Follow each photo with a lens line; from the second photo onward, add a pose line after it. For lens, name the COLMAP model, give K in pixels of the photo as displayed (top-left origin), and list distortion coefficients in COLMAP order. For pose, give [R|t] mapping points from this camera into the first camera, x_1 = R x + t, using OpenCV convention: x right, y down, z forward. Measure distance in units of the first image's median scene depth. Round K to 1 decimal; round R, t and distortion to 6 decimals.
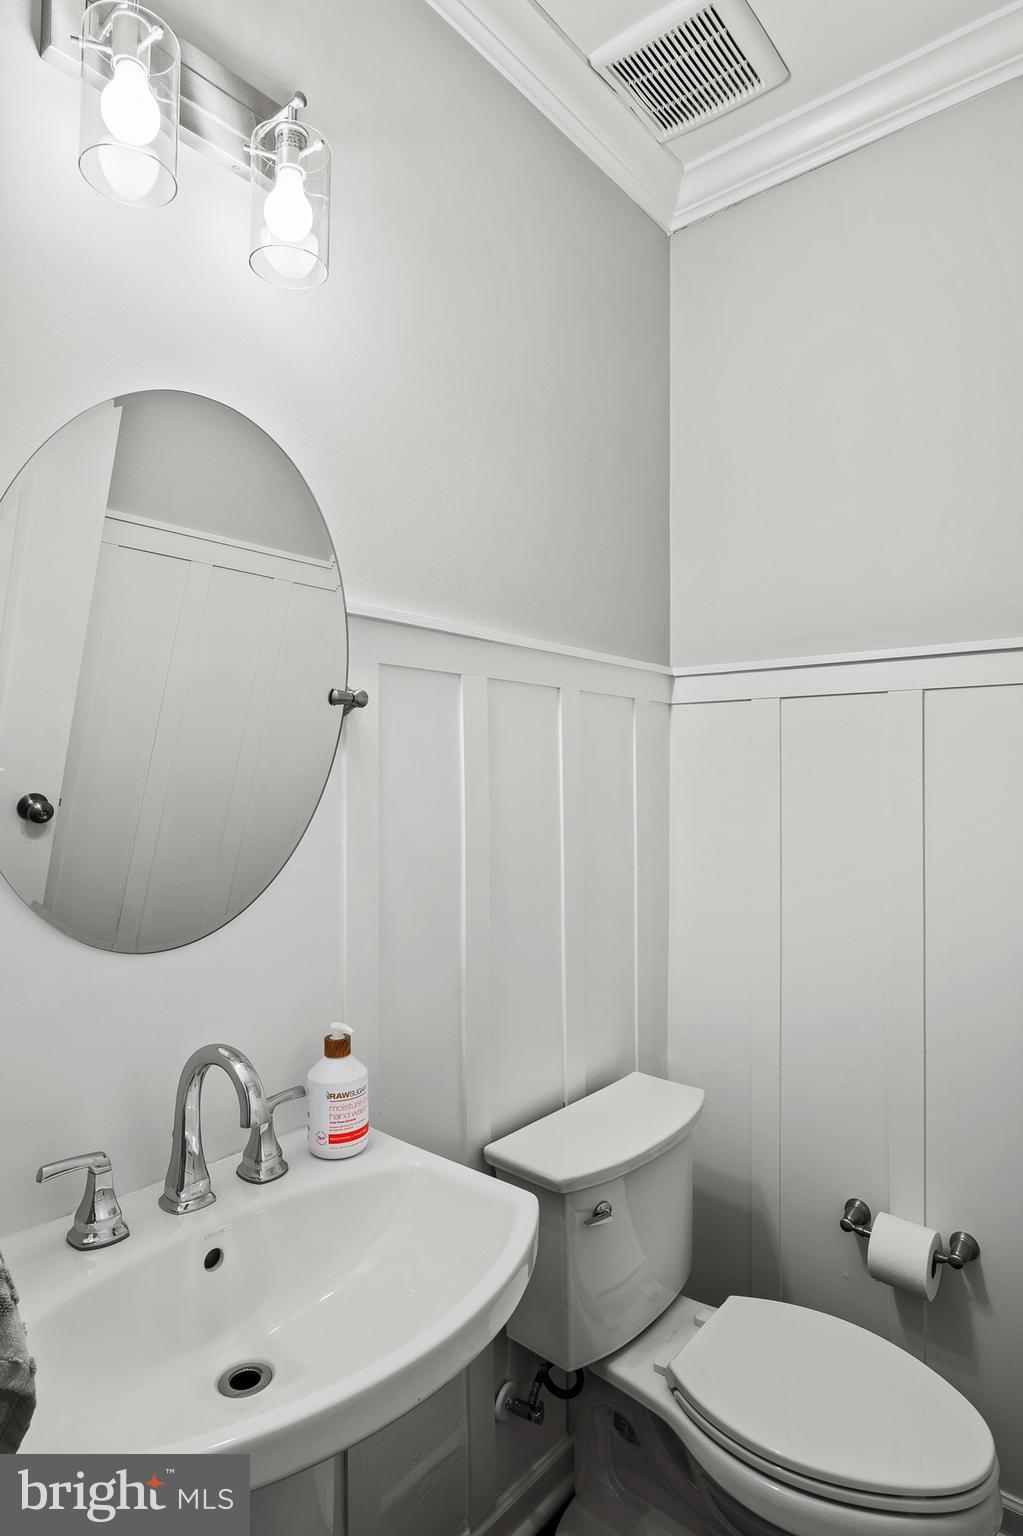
lens RADIAL K [[854.0, 0, 513.6], [0, 854.0, 771.1], [0, 0, 1]] dist [0.002421, -0.007229]
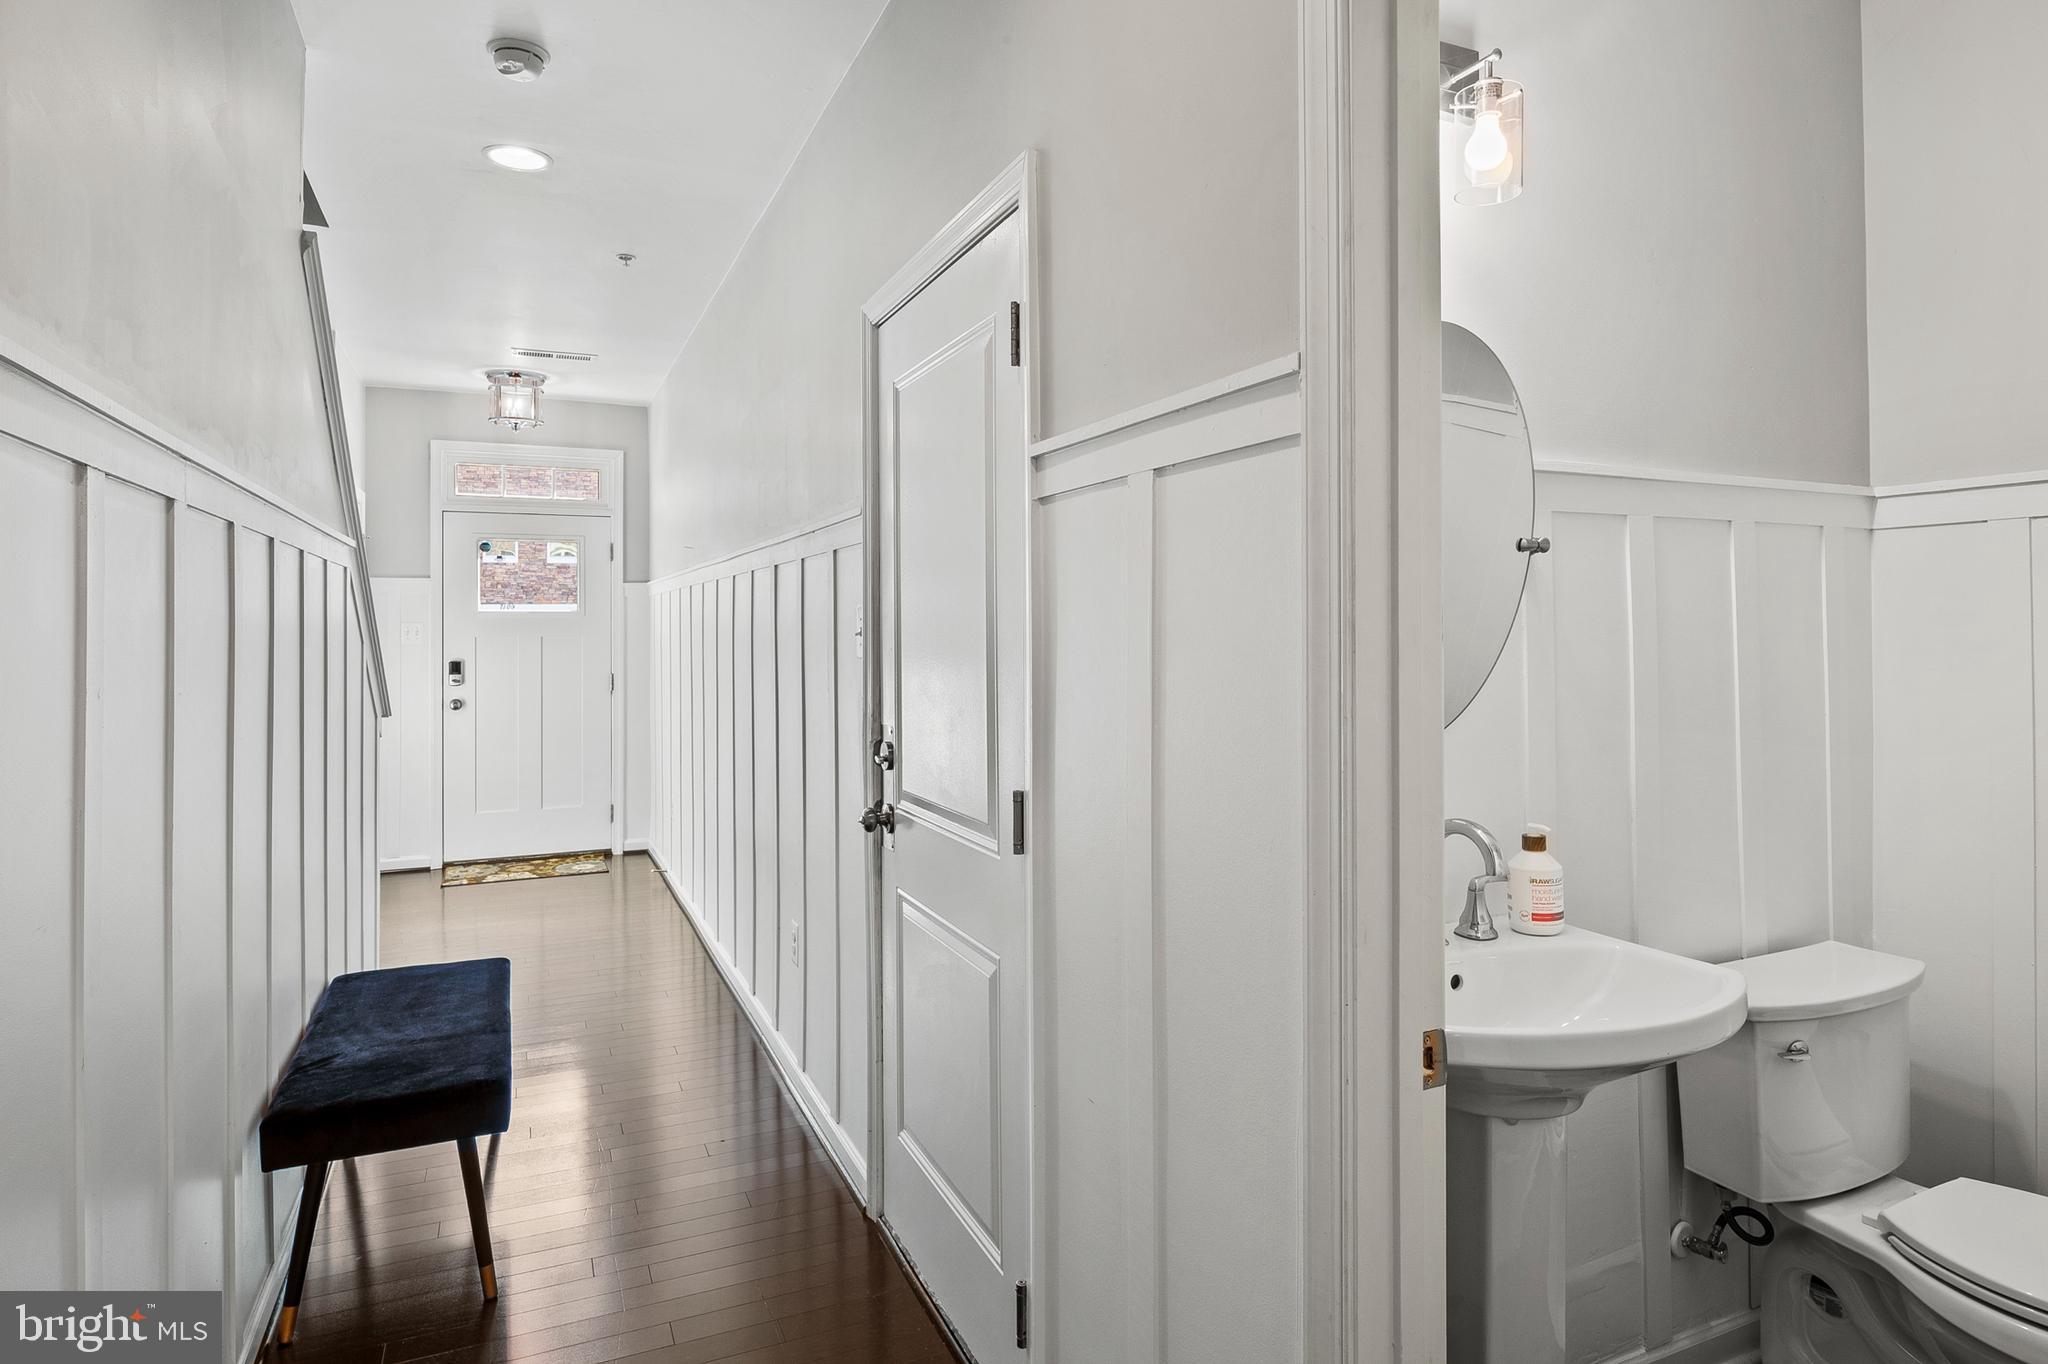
lens RADIAL K [[1138.7, 0, 1024.6], [0, 1138.7, 611.4], [0, 0, 1]] dist [0.002421, -0.007229]
pose [[0.899367, -0.011578, -0.437041, -0.114044], [0.008793, 0.999926, -0.008395, 0.008532], [0.437106, 0.003707, 0.899402, -0.550866]]
